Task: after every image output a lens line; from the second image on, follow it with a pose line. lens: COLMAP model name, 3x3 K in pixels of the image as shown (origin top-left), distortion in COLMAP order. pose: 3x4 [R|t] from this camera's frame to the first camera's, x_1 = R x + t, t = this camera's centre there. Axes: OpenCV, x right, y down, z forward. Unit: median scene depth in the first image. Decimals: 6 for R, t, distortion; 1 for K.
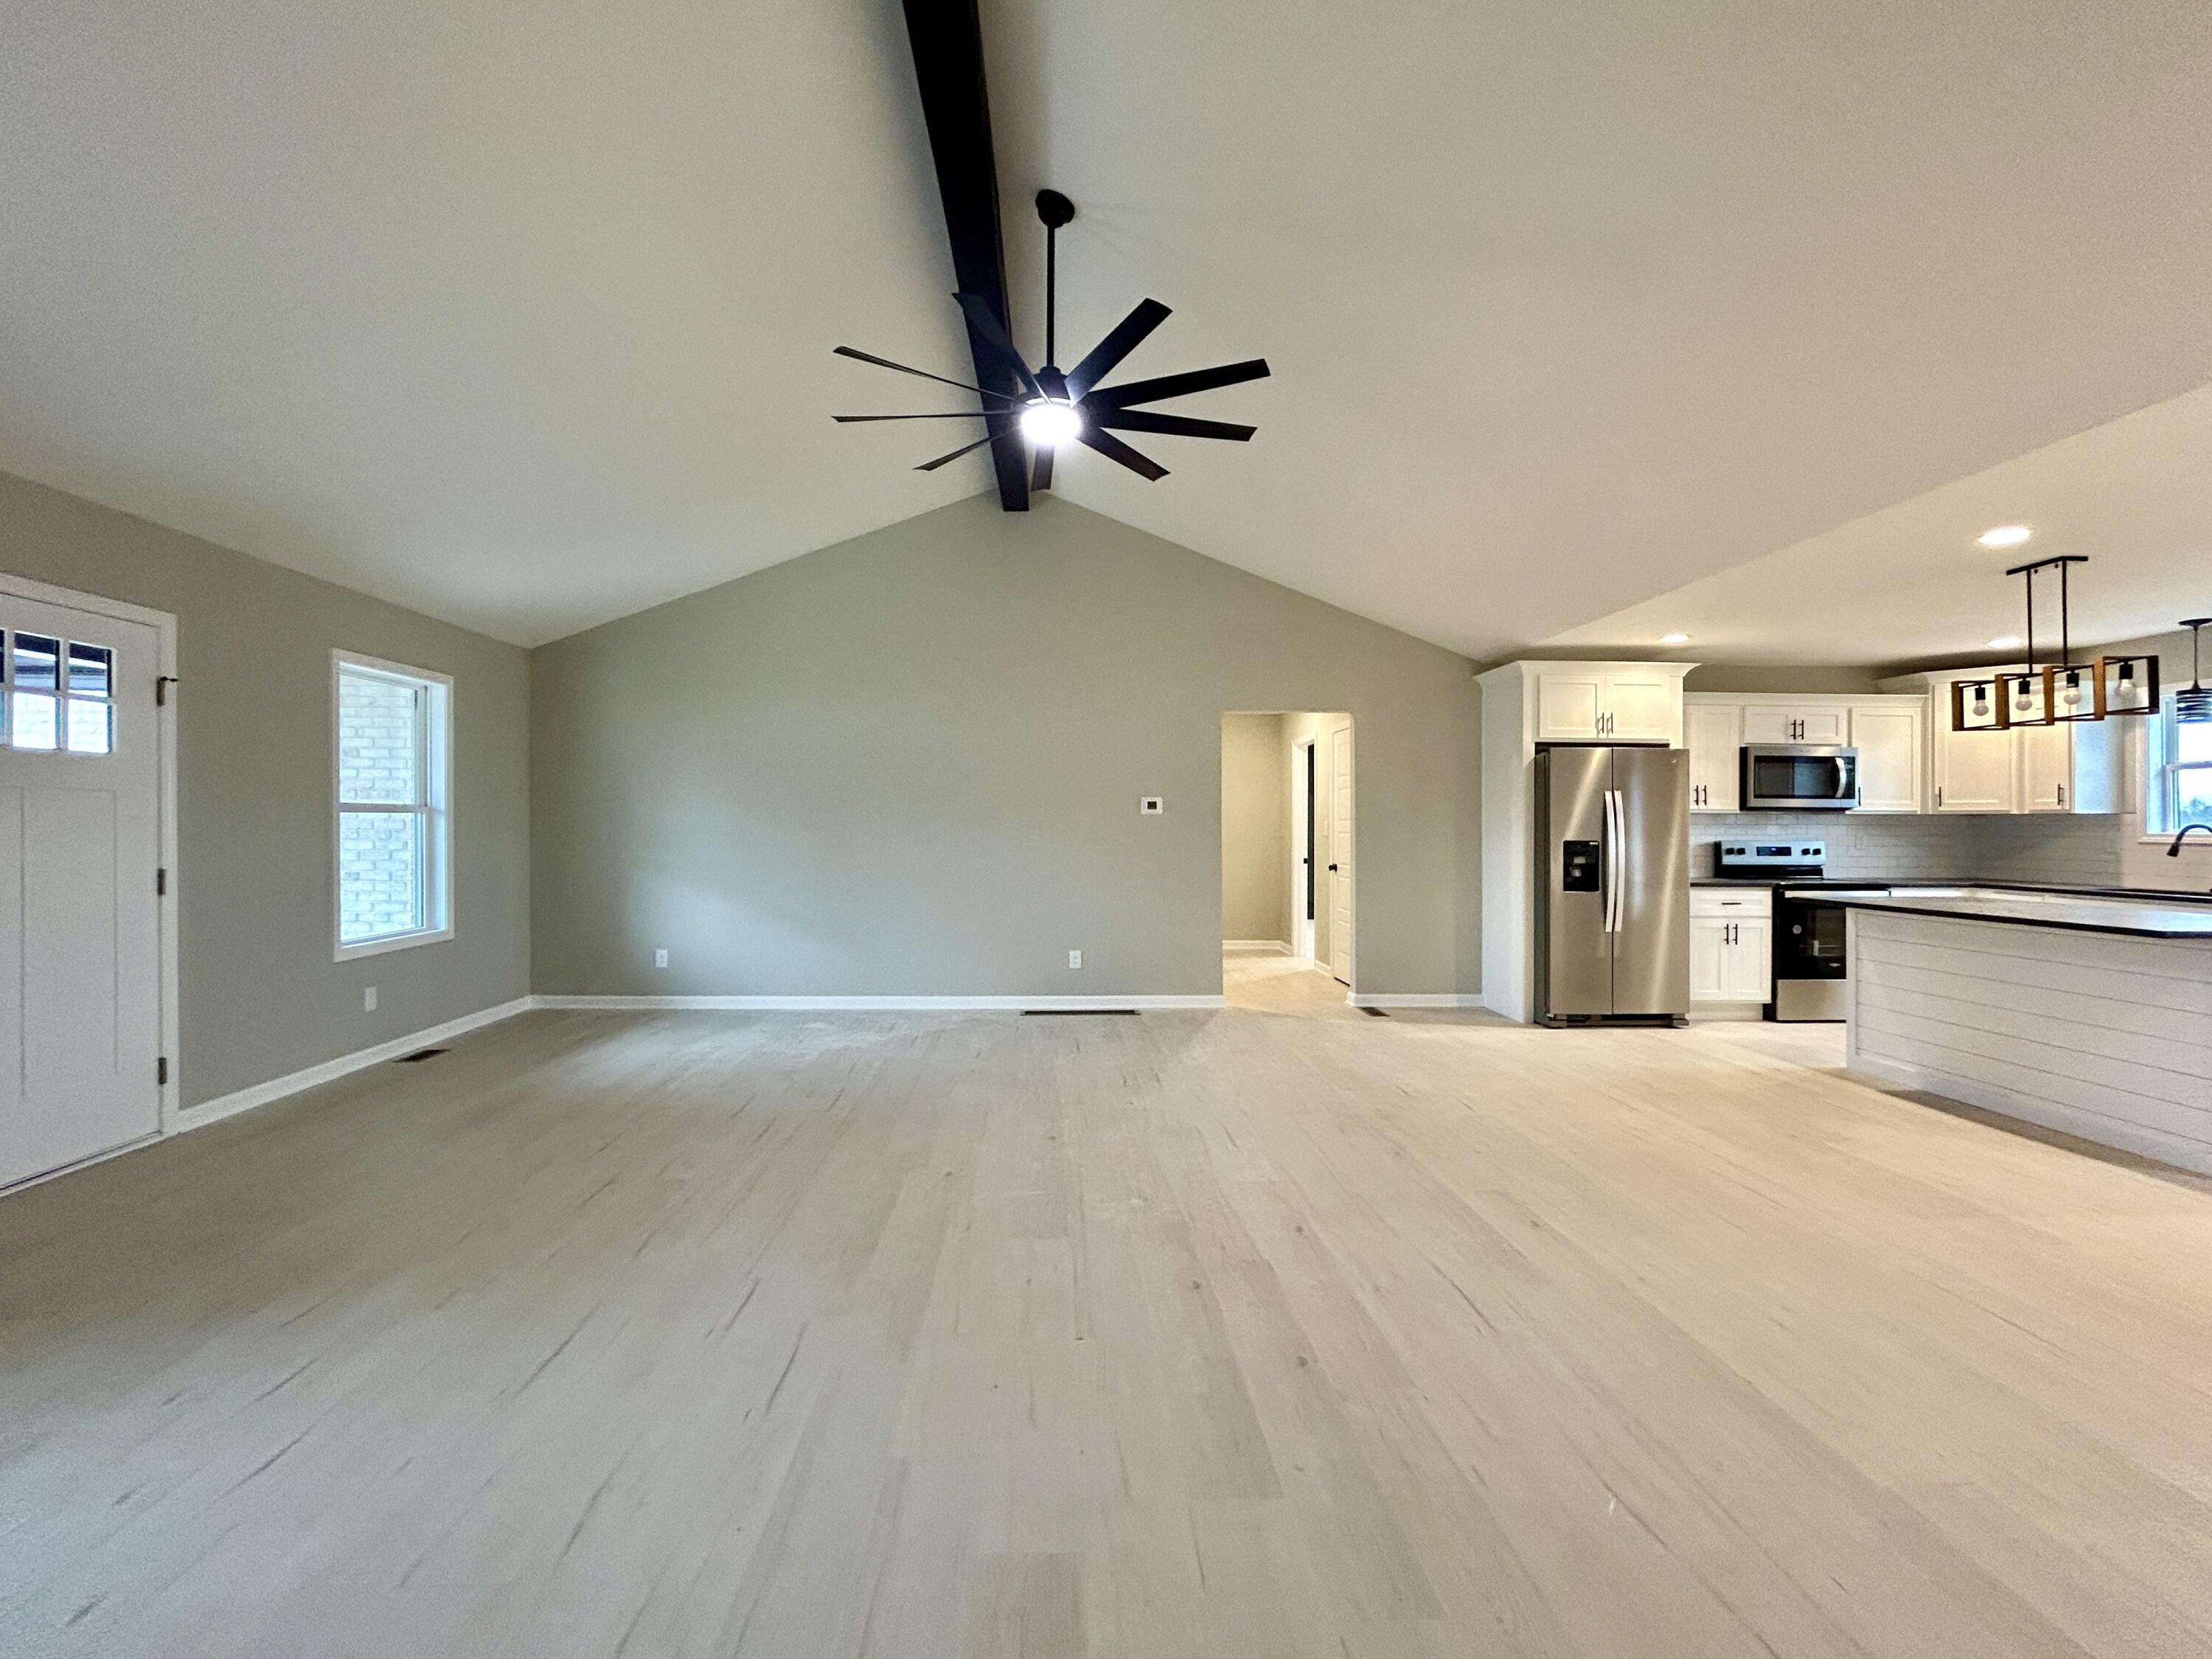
lens RADIAL K [[974.5, 0, 1094.2], [0, 974.5, 823.8], [0, 0, 1]] dist [-0.004895, 0.003179]
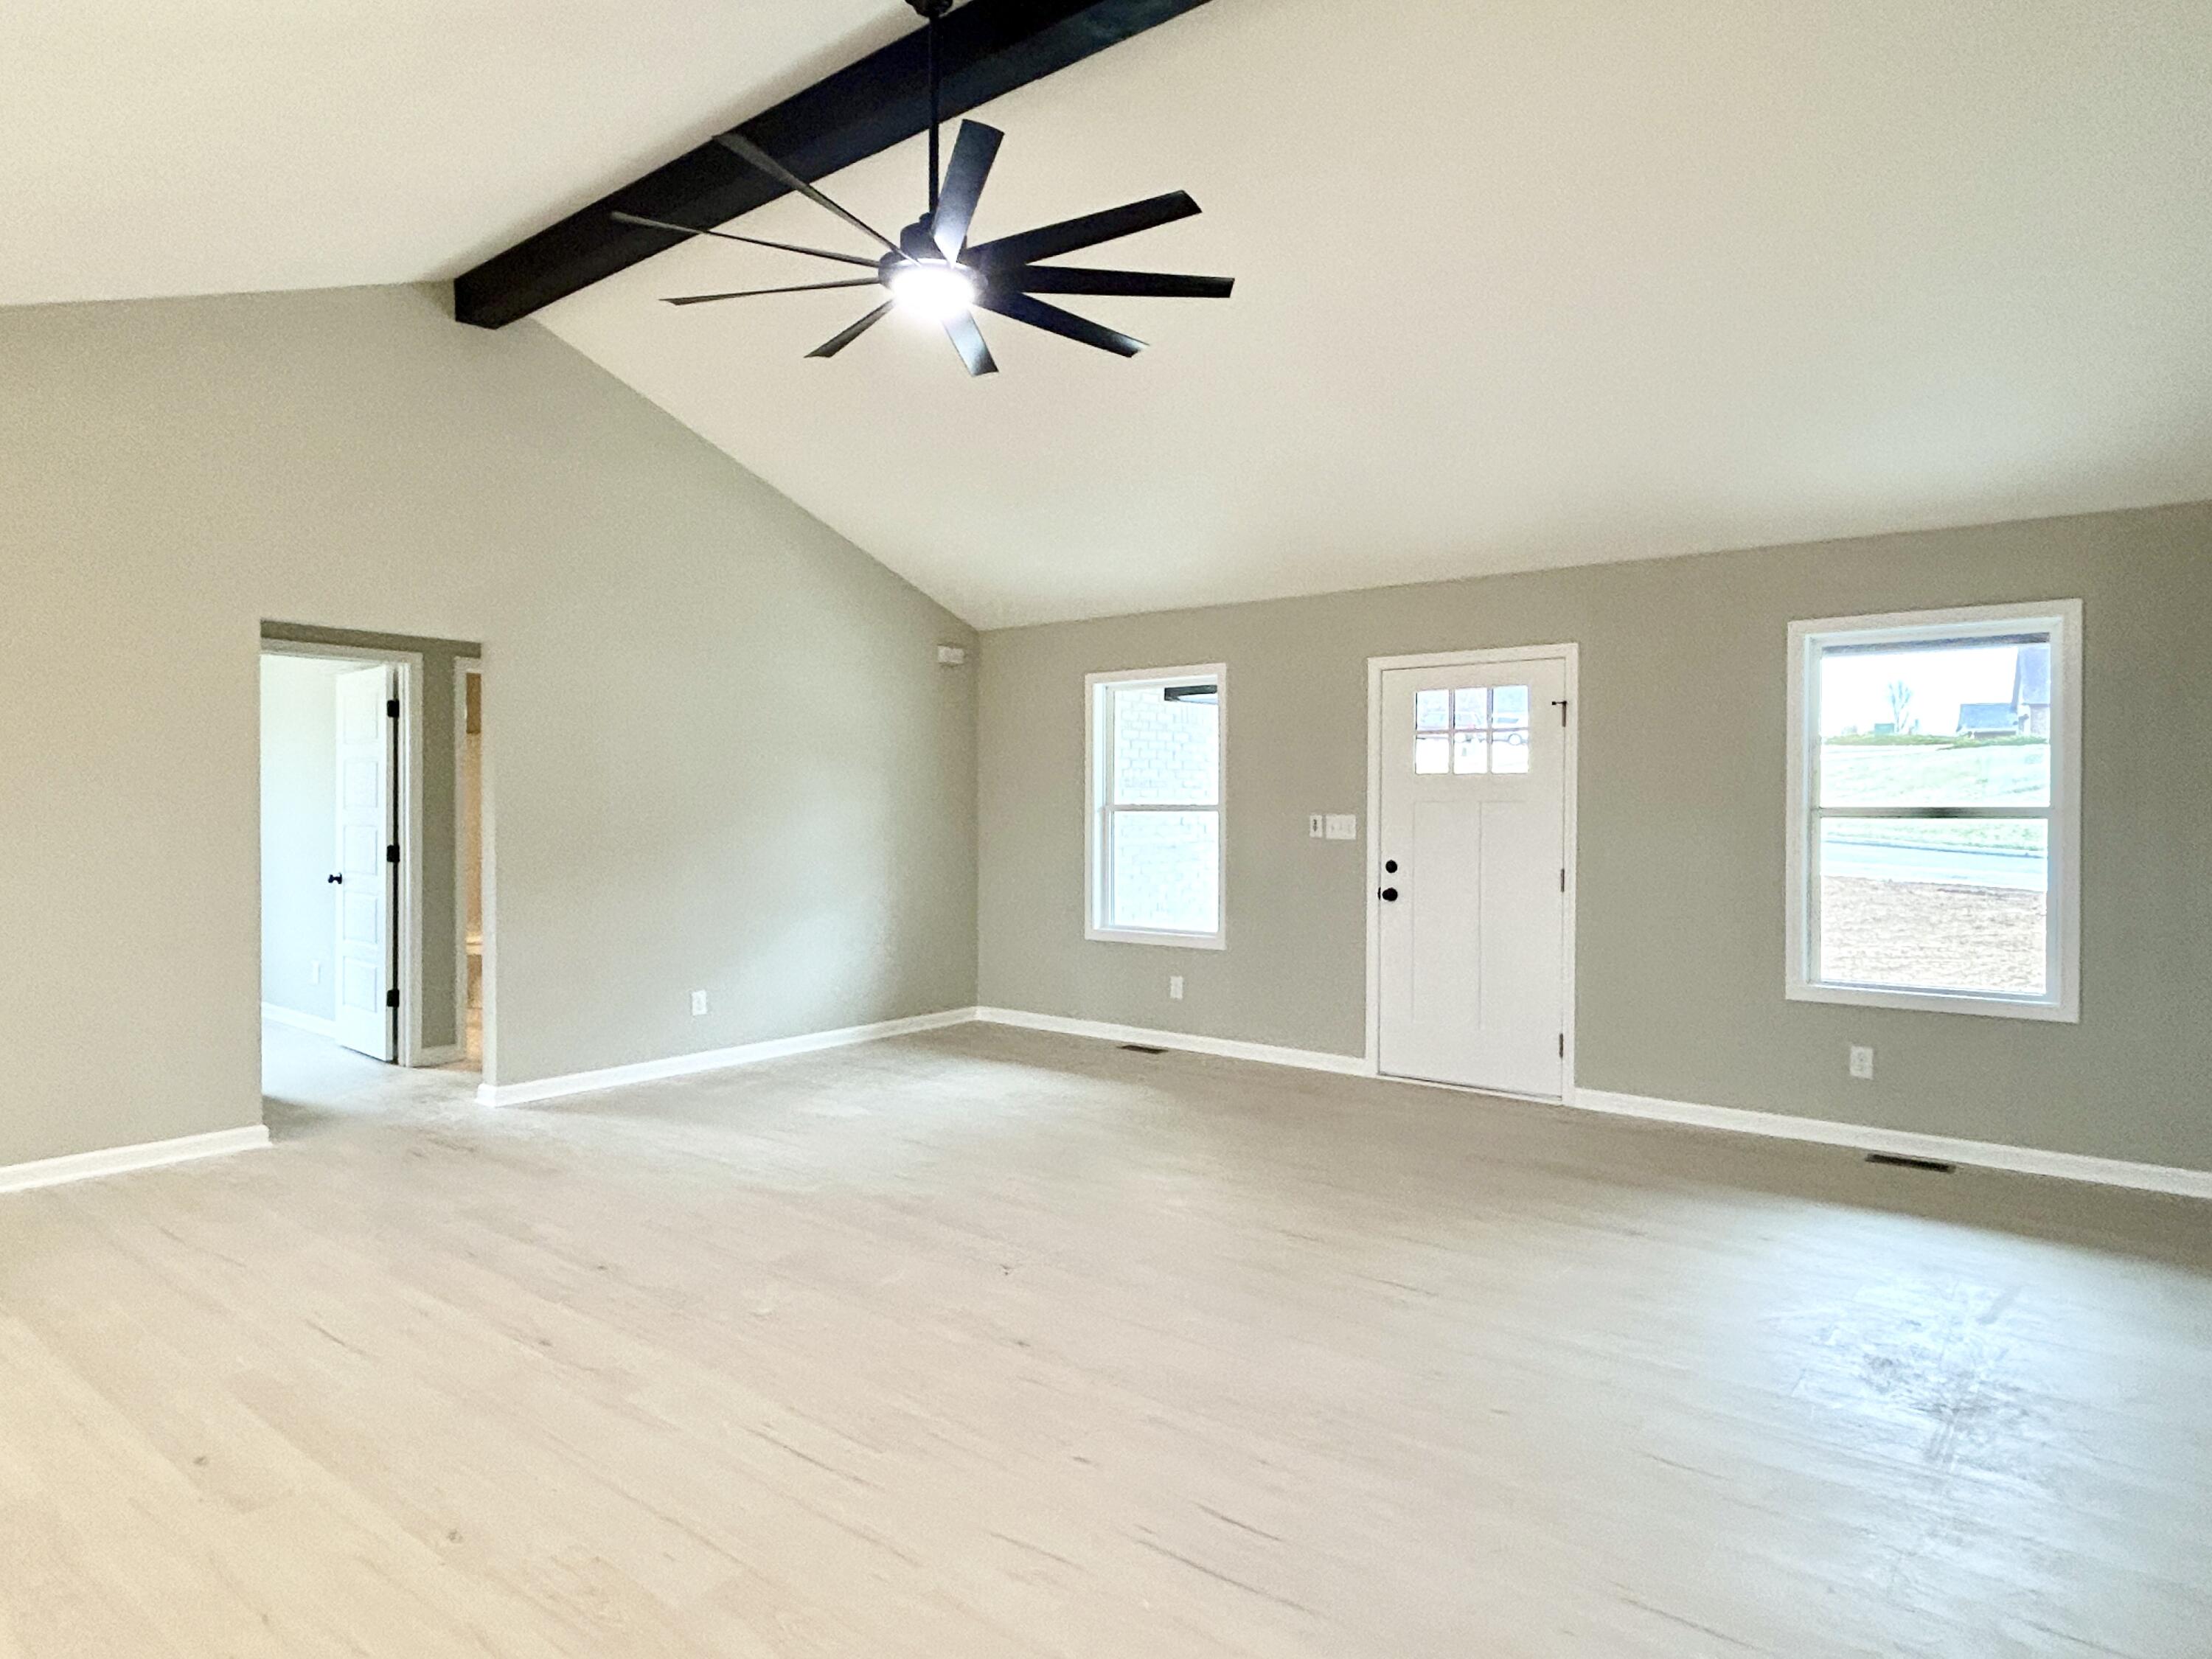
lens RADIAL K [[1315.0, 0, 1083.0], [0, 1315.0, 821.6], [0, 0, 1]] dist [0.002657, -0.001217]
pose [[-0.662827, 0.005376, -0.748754, 0.365535], [-0.004959, 0.999921, 0.011569, -0.015542], [0.748756, 0.011381, -0.662748, 1.027165]]
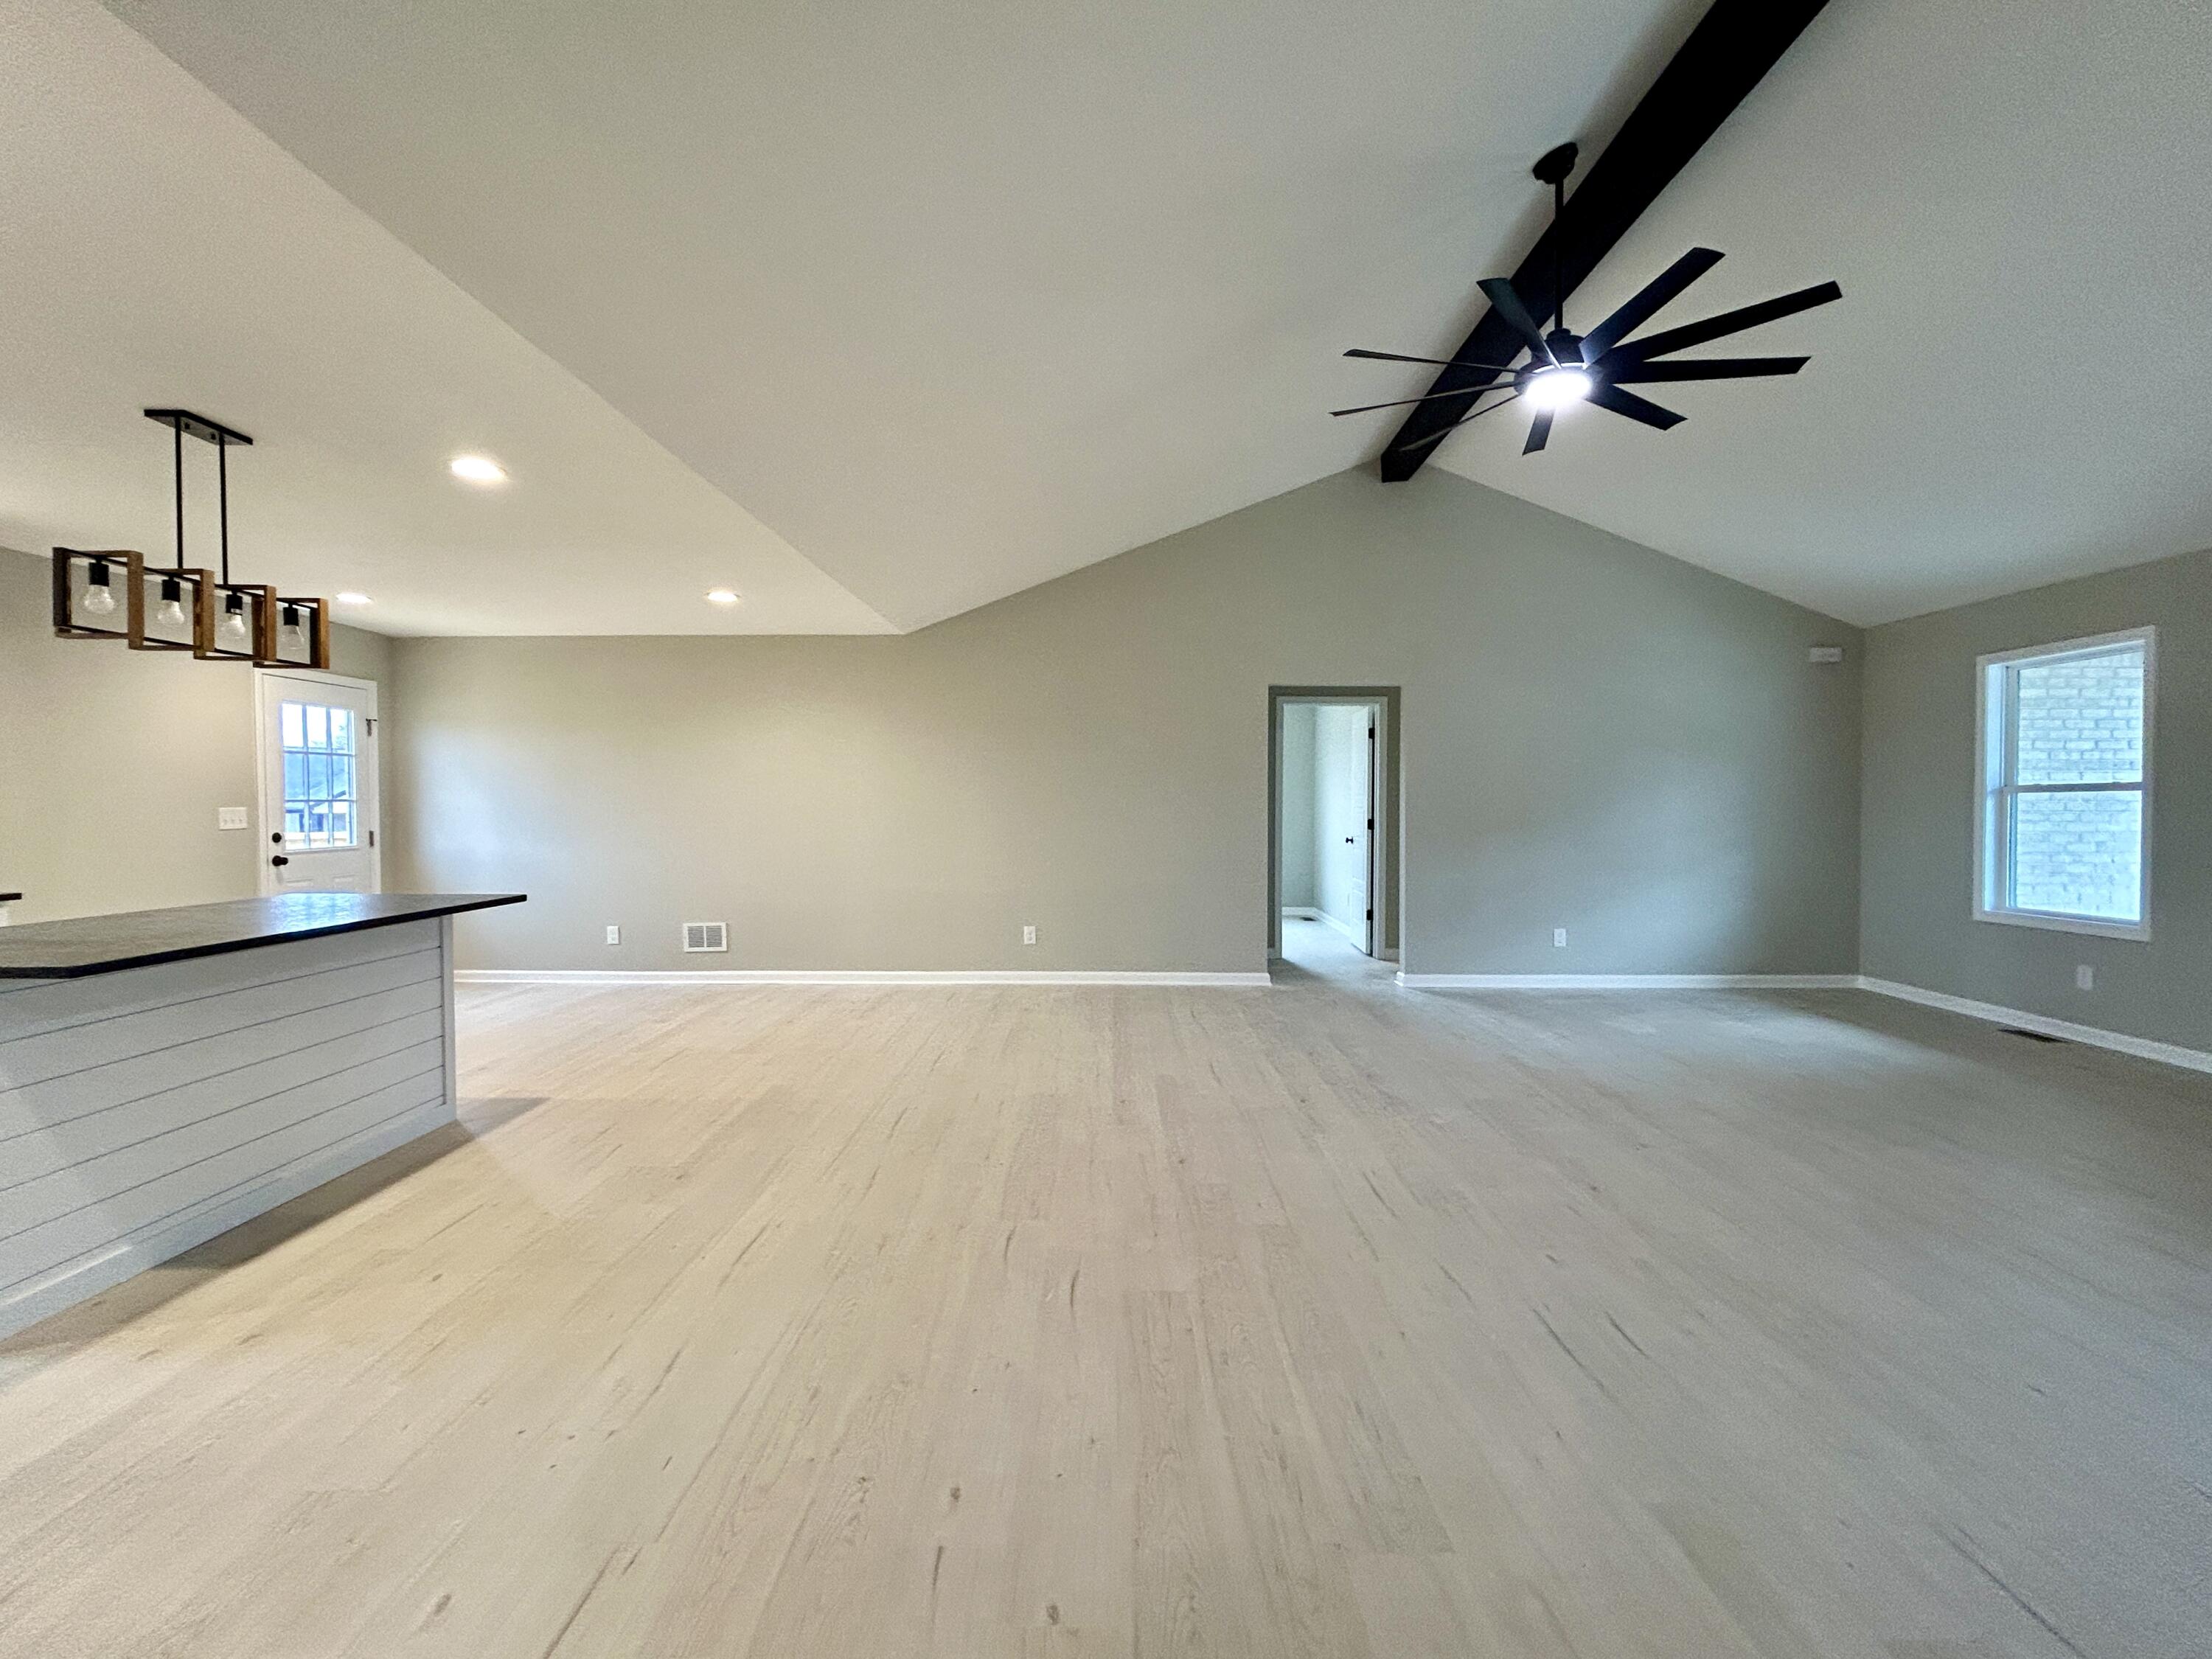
lens RADIAL K [[974.5, 0, 1101.2], [0, 974.5, 823.2], [0, 0, 1]] dist [-0.004895, 0.003179]
pose [[-0.998499, -0.002599, 0.054714, 0.208776], [-0.001628, 0.999841, 0.017778, 0.003428], [-0.054752, 0.017662, -0.998344, 1.180181]]
